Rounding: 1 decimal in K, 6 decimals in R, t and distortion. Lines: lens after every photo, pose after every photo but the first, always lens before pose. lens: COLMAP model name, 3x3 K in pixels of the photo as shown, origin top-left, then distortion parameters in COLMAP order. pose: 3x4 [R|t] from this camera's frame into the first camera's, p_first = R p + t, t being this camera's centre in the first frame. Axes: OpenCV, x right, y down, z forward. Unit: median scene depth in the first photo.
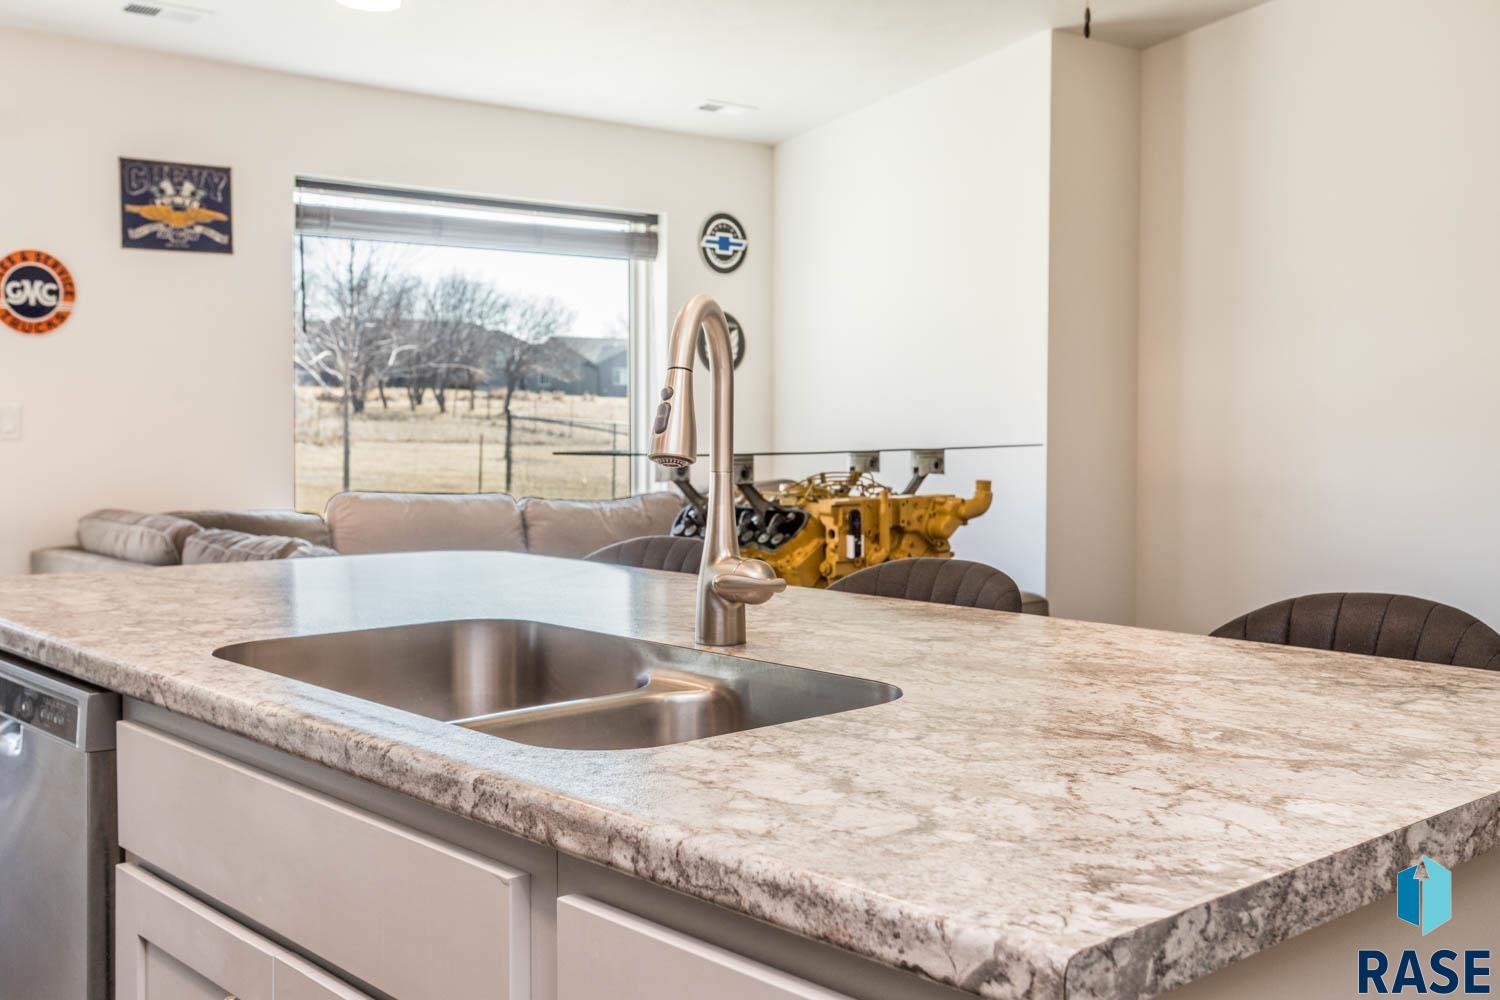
lens RADIAL K [[1573.6, 0, 749.6], [0, 1573.6, 460.4], [0, 0, 1]] dist [-0.001878, 0.009644]
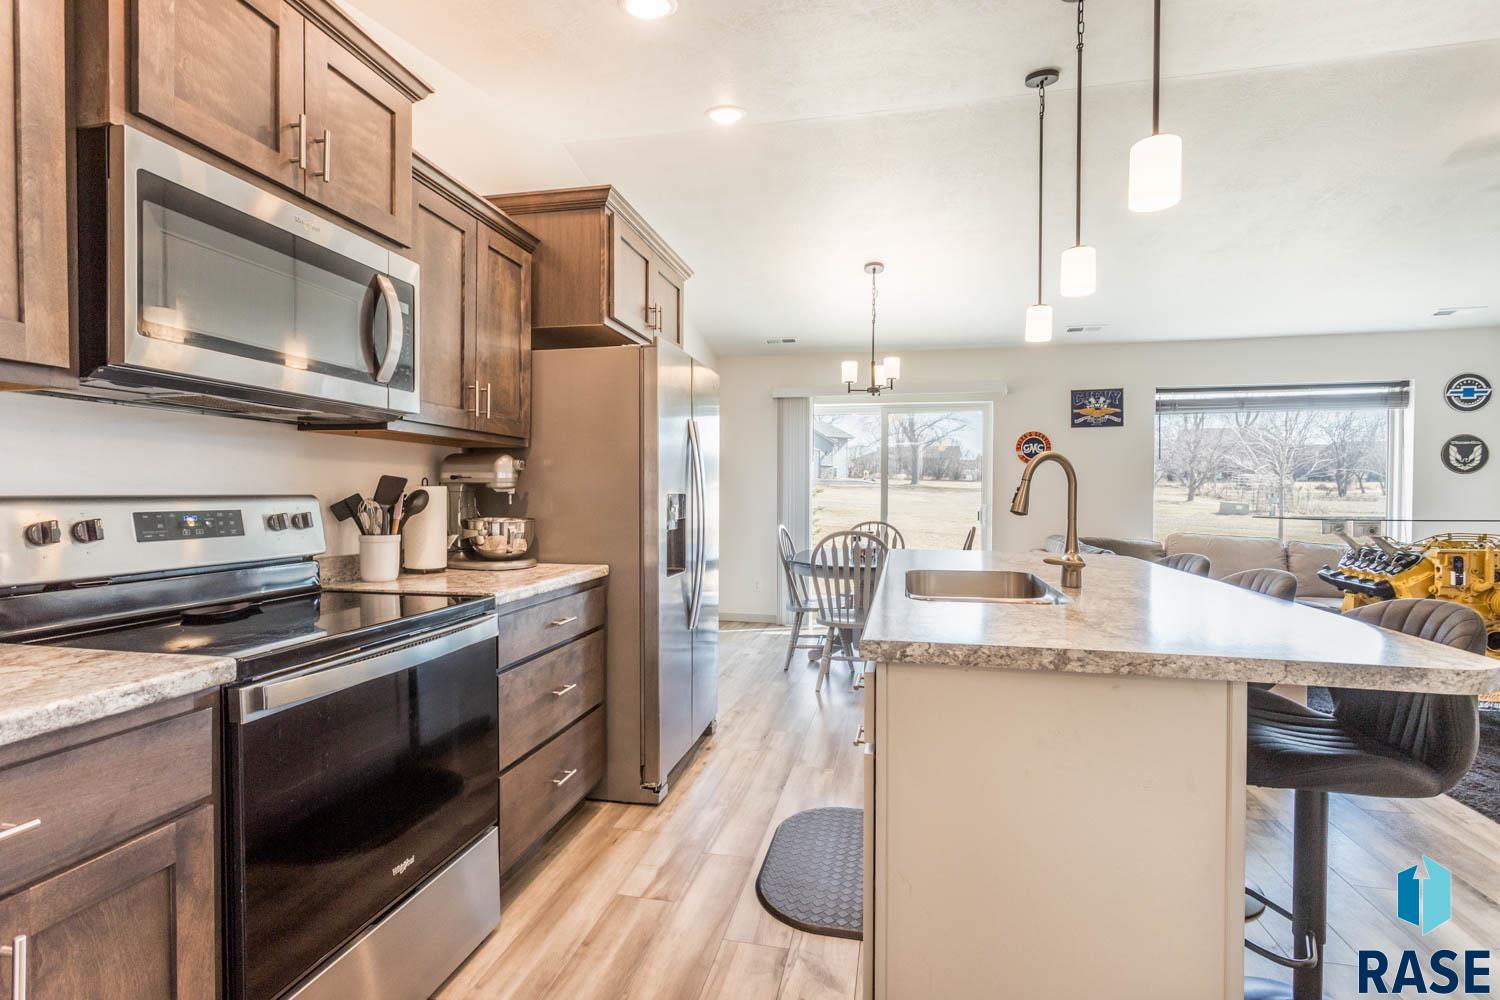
lens RADIAL K [[708.3, 0, 748.8], [0, 708.3, 502.9], [0, 0, 1]] dist [-0.001116, 0.002526]
pose [[0.577311, 0.011523, -0.816443, 0.200779], [-0.027698, 0.999601, -0.005477, 0.000368], [0.816054, 0.025776, 0.577400, -0.030028]]
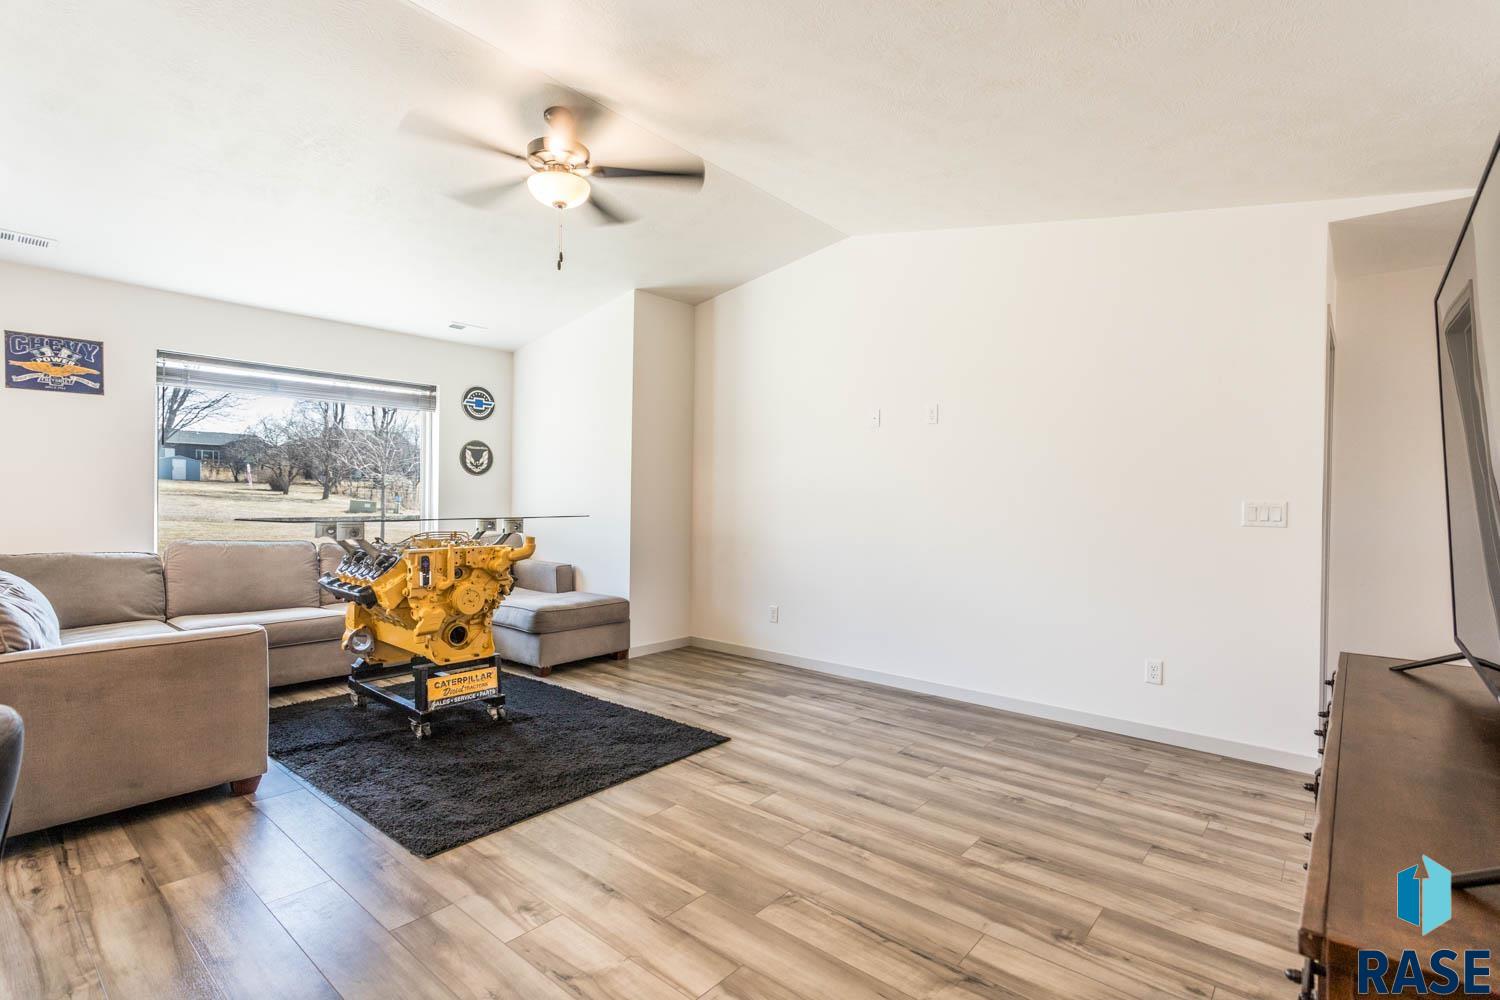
lens RADIAL K [[708.3, 0, 748.8], [0, 708.3, 502.9], [0, 0, 1]] dist [-0.001116, 0.002526]
pose [[0.991830, 0.010771, 0.127112, 0.250168], [-0.007762, 0.999678, -0.024147, -0.006554], [-0.127331, 0.022963, 0.991594, 0.192212]]
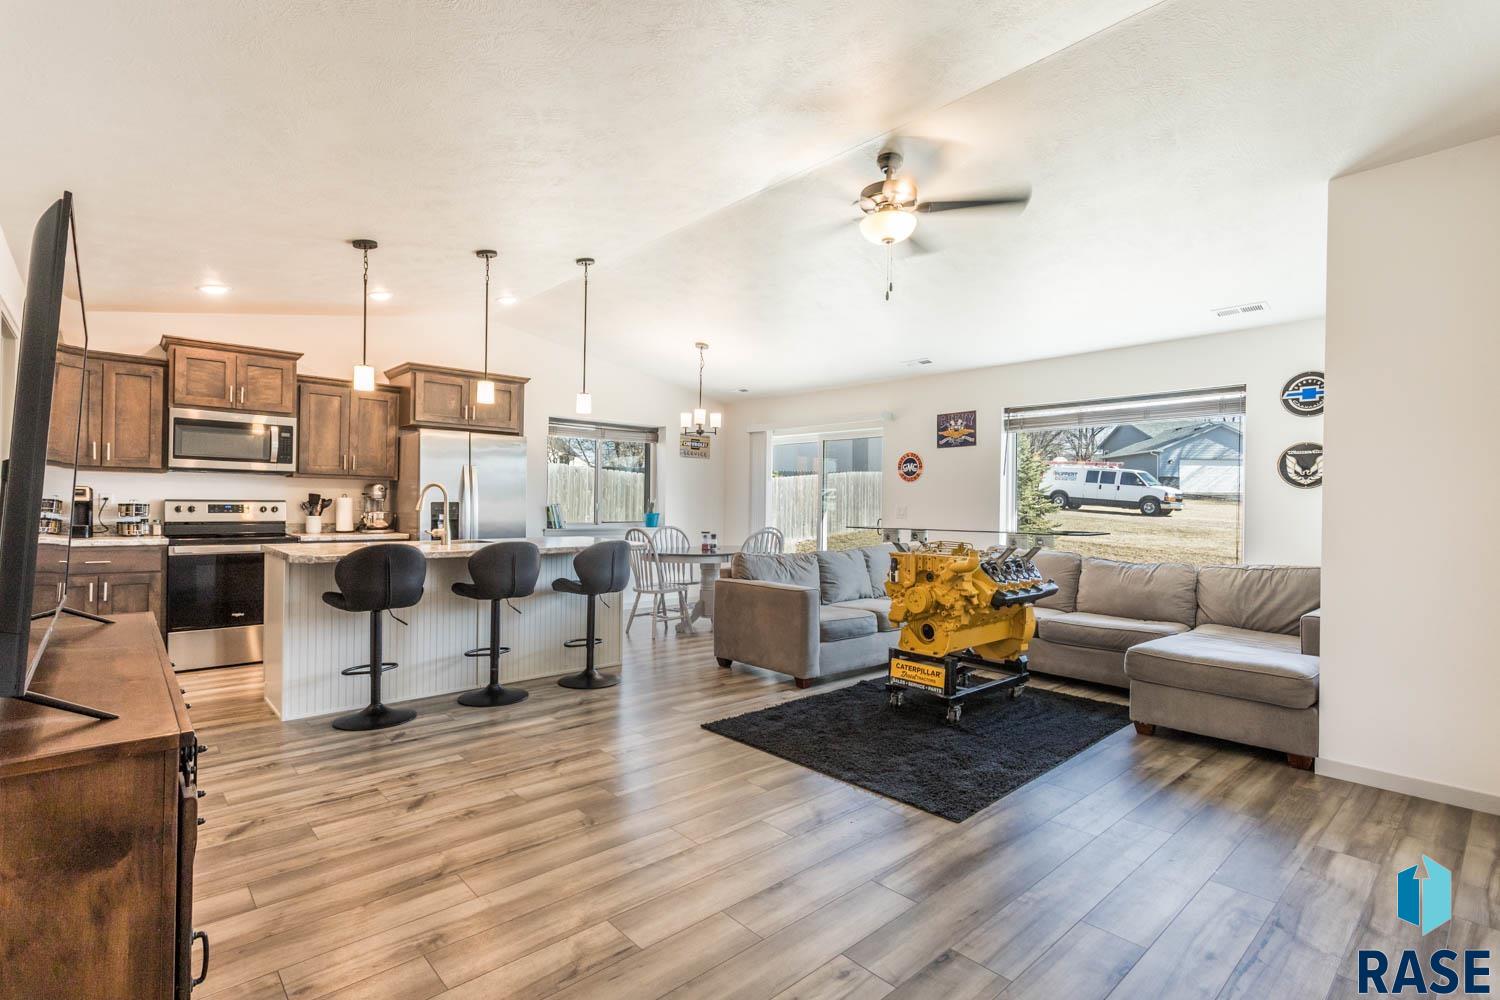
lens RADIAL K [[708.3, 0, 748.8], [0, 708.3, 502.9], [0, 0, 1]] dist [-0.001116, 0.002526]
pose [[0.000888, -0.003197, -0.999994, 0.797714], [-0.044757, 0.998993, -0.003234, -0.022472], [0.998998, 0.044759, 0.000744, 0.665723]]
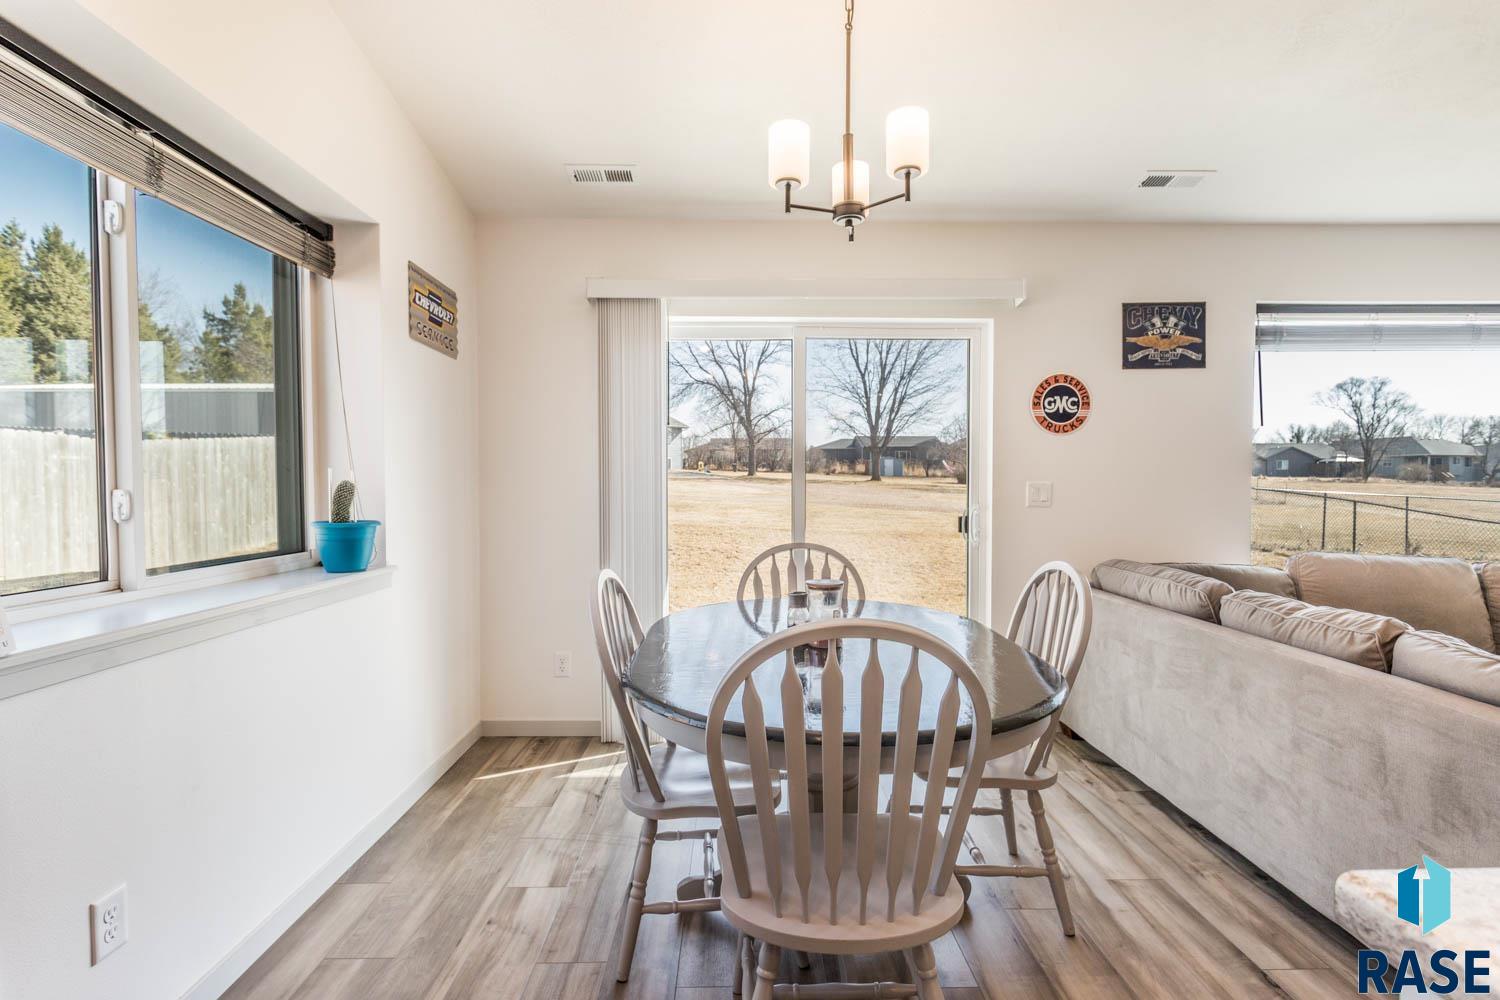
lens RADIAL K [[711.4, 0, 750.0], [0, 711.4, 500.0], [0, 0, 1]] dist [-0.001511, 0.000132]
pose [[0.753079, 0.010104, -0.657853, -0.228585], [-0.016879, 0.999850, -0.003966, -0.011511], [0.657714, 0.014091, 0.753136, 0.308828]]
